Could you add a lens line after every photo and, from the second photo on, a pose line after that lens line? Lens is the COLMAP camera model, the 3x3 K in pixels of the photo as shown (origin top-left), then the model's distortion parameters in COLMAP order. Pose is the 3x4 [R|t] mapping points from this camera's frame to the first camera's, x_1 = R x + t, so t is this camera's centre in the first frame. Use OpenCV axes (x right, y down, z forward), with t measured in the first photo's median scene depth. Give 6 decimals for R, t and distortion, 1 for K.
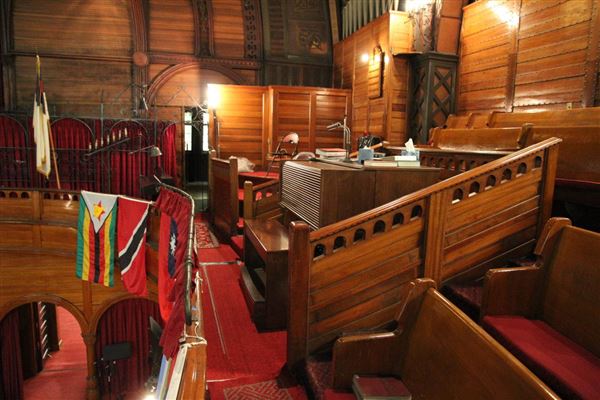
lens RADIAL K [[408.6, 0, 300.0], [0, 408.6, 200.0], [0, 0, 1]] dist [-0.069301, 0.002678]
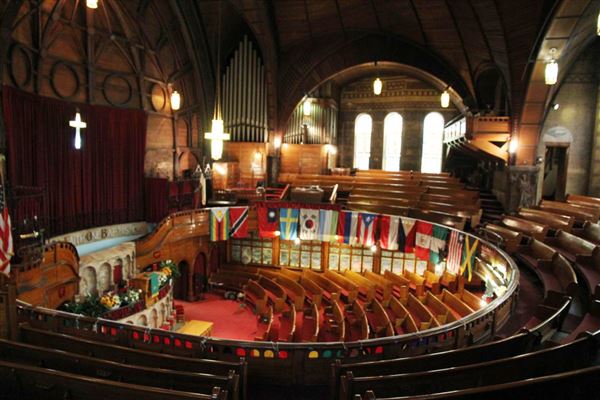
lens RADIAL K [[408.6, 0, 300.0], [0, 408.6, 200.0], [0, 0, 1]] dist [-0.069301, 0.002678]
pose [[0.478491, -0.112807, 0.870816, -2.572621], [0.114959, 0.991226, 0.065238, -0.183660], [-0.870535, 0.068893, 0.487261, -0.837664]]
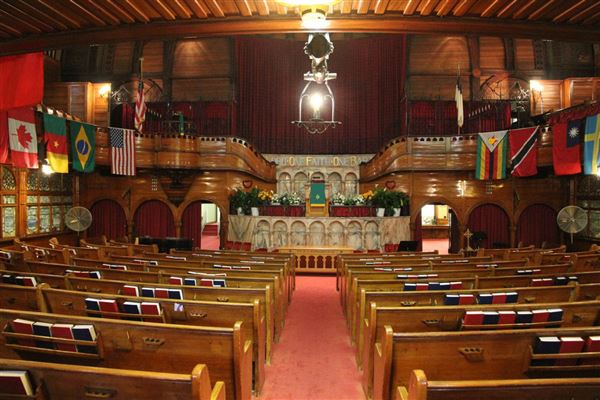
lens RADIAL K [[408.6, 0, 300.0], [0, 408.6, 200.0], [0, 0, 1]] dist [-0.069301, 0.002678]
pose [[0.952130, -0.032760, -0.303933, -0.766177], [-0.011605, 0.989651, -0.143026, 0.563259], [0.305473, 0.139707, 0.941896, -0.995670]]
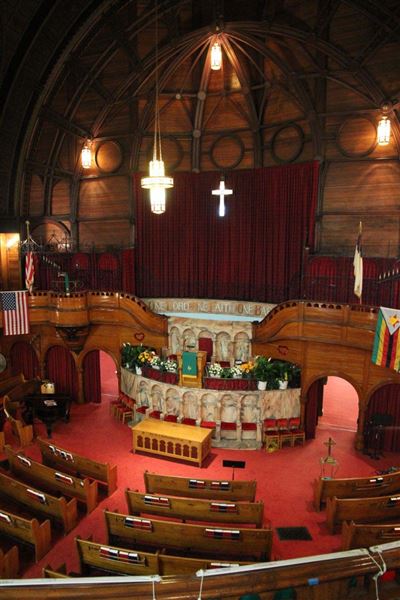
lens RADIAL K [[418.7, 0, 199.1], [0, 418.7, 309.2], [0, 0, 1]] dist [-0.072670, 0.000334]
pose [[0.814451, 0.056476, -0.577478, -0.191784], [-0.056862, 0.998230, 0.017430, -0.001785], [0.577440, 0.018641, 0.816220, -0.685840]]
